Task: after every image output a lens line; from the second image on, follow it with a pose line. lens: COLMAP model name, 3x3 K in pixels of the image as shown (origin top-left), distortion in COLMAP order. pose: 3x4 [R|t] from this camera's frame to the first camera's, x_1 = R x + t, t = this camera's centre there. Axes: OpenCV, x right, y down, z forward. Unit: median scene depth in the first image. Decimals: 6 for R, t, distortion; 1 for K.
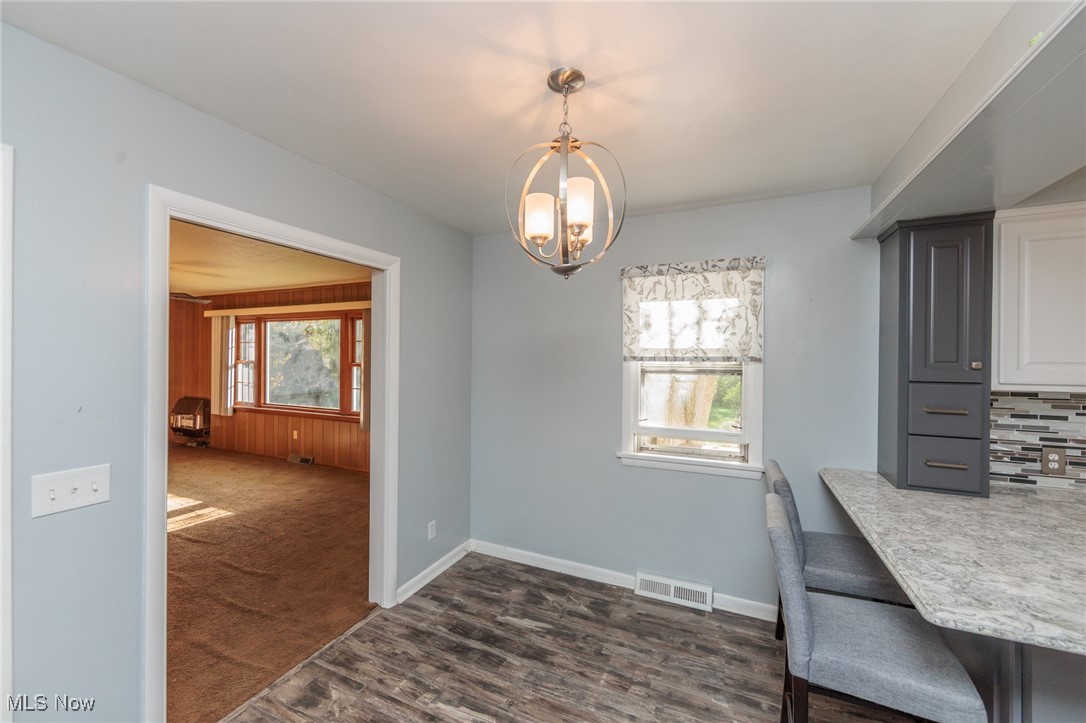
lens RADIAL K [[428.7, 0, 536.3], [0, 428.7, 357.2], [0, 0, 1]] dist [-0.001148, -0.000036]
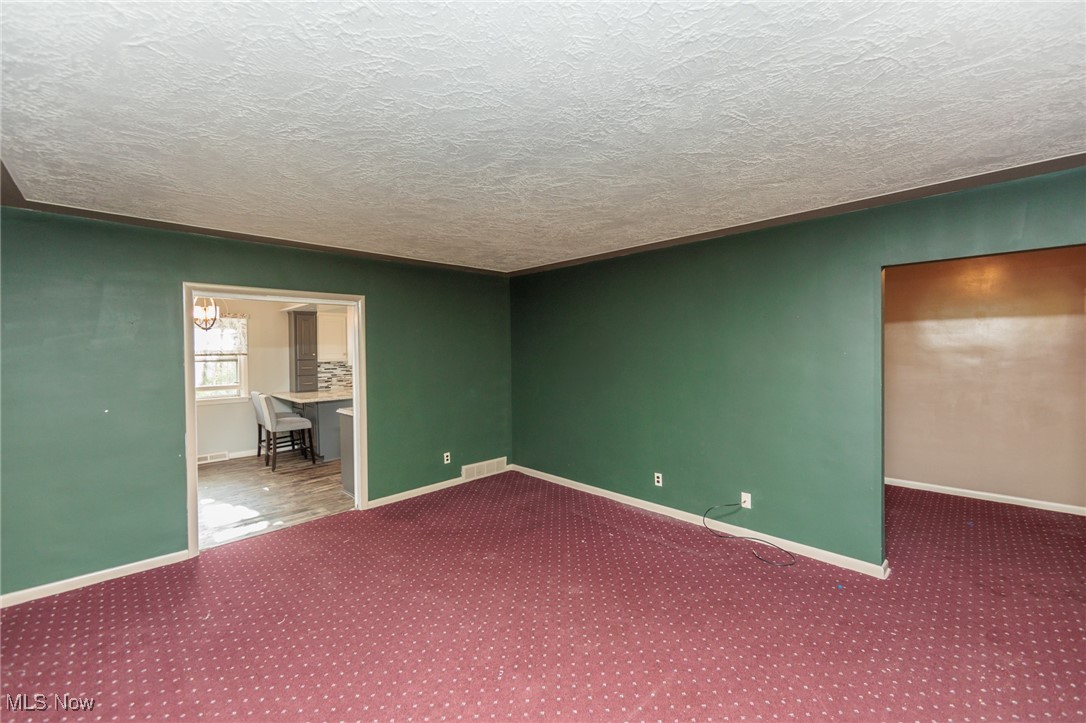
lens RADIAL K [[428.7, 0, 545.9], [0, 428.7, 356.2], [0, 0, 1]] dist [-0.001148, -0.000036]
pose [[0.328244, -0.026488, 0.944221, -1.264674], [0.017953, 0.999601, 0.021800, -0.007573], [-0.944422, 0.009796, 0.328589, -1.477054]]
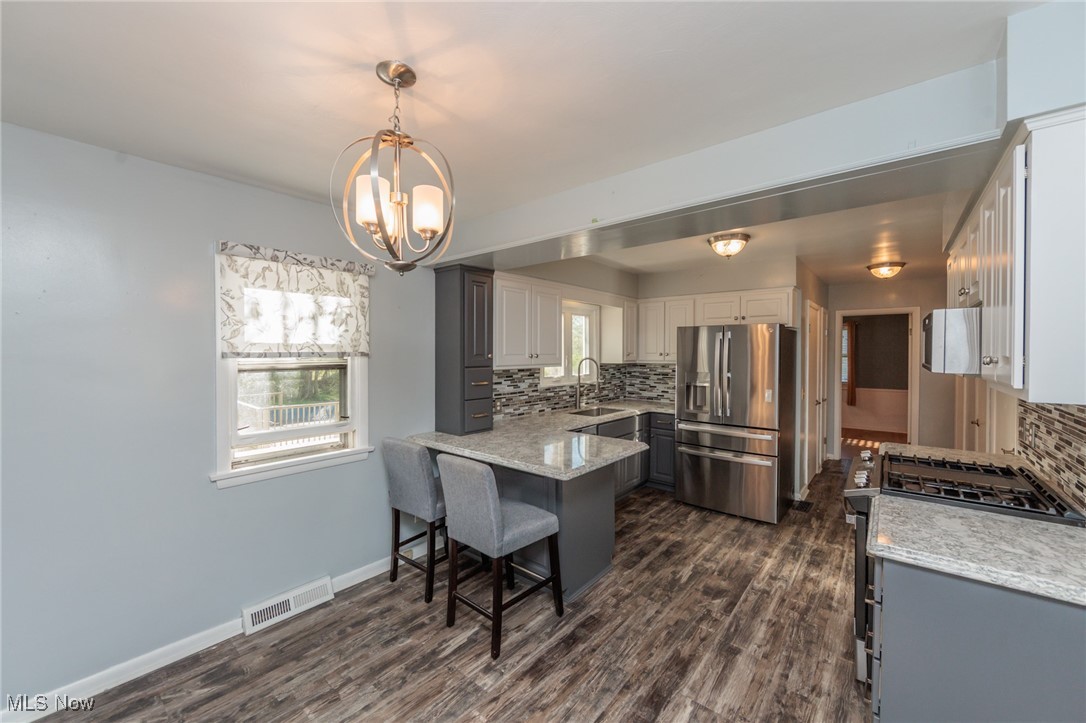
lens RADIAL K [[428.7, 0, 552.3], [0, 428.7, 356.8], [0, 0, 1]] dist [-0.001148, -0.000036]
pose [[0.247484, -0.015592, 0.968766, -0.457332], [0.004273, 0.999878, 0.015001, -0.003436], [-0.968882, 0.000427, 0.247521, 0.229606]]
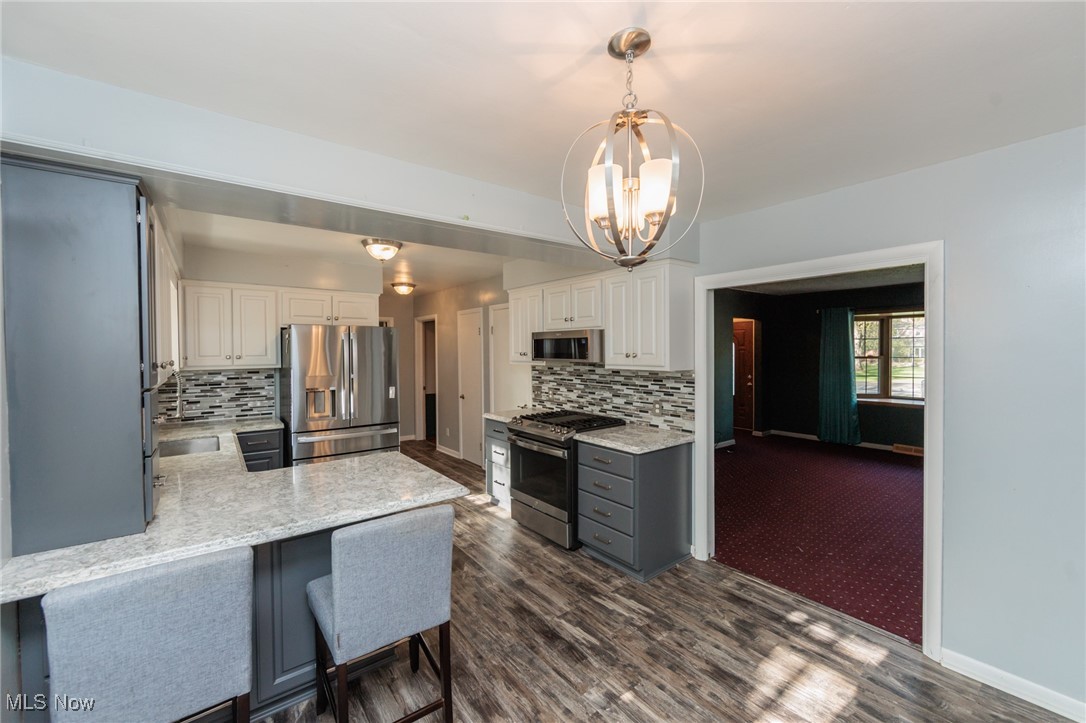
lens RADIAL K [[428.7, 0, 544.4], [0, 428.7, 356.1], [0, 0, 1]] dist [-0.001148, -0.000036]
pose [[-0.889402, -0.005588, 0.457092, -0.103096], [0.004587, 0.999766, 0.021148, -0.014197], [-0.457104, 0.020906, -0.889168, 1.059788]]
